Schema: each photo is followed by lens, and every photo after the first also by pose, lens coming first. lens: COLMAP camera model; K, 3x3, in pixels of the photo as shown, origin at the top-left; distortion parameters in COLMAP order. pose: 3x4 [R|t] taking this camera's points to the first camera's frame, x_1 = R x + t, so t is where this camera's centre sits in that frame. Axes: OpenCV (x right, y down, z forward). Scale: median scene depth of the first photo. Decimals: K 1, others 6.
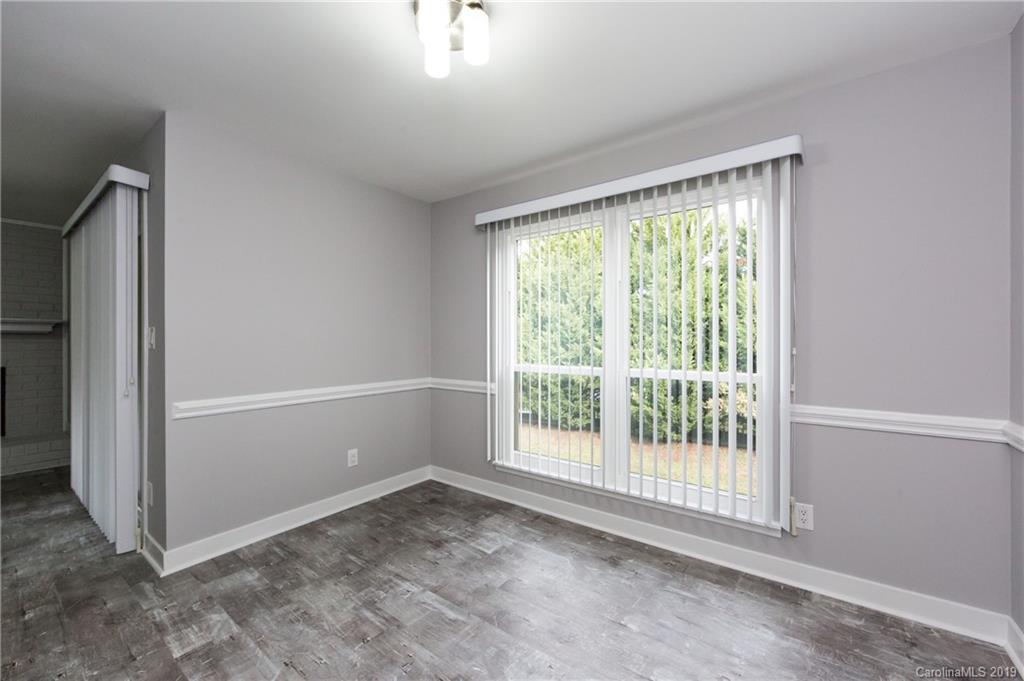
lens RADIAL K [[405.3, 0, 511.2], [0, 405.3, 338.8], [0, 0, 1]] dist [-0.010566, -0.000070]
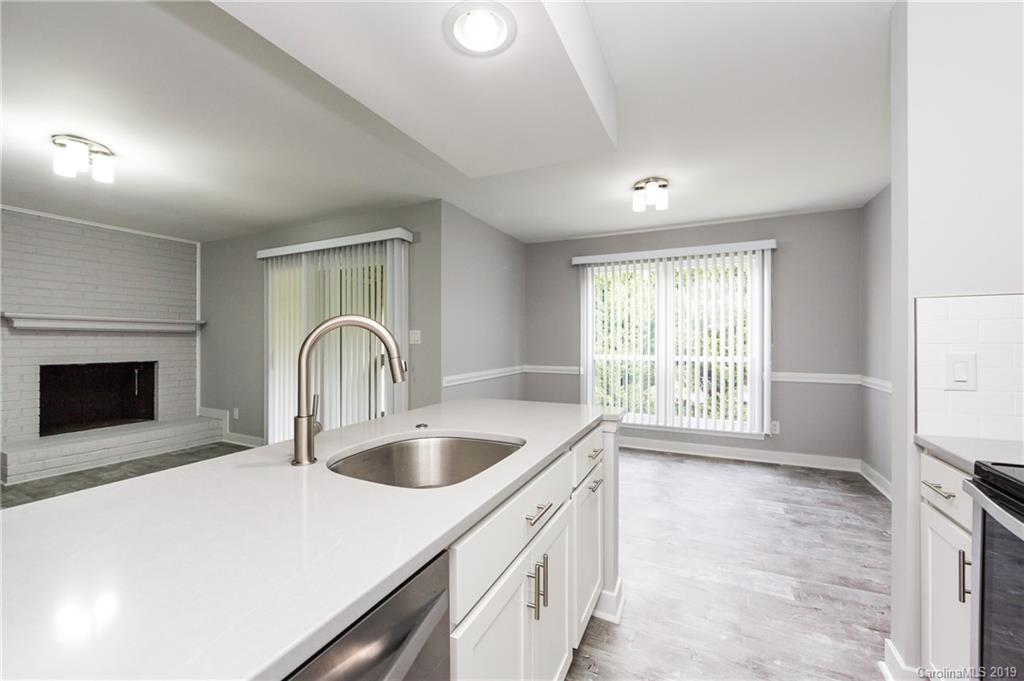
lens RADIAL K [[407.3, 0, 512.0], [0, 407.3, 340.5], [0, 0, 1]] dist [-0.001299, -0.000185]
pose [[0.979314, 0.003983, 0.202310, -0.838146], [-0.005418, 0.999964, 0.006539, -0.003303], [-0.202276, -0.007500, 0.979300, -0.624007]]
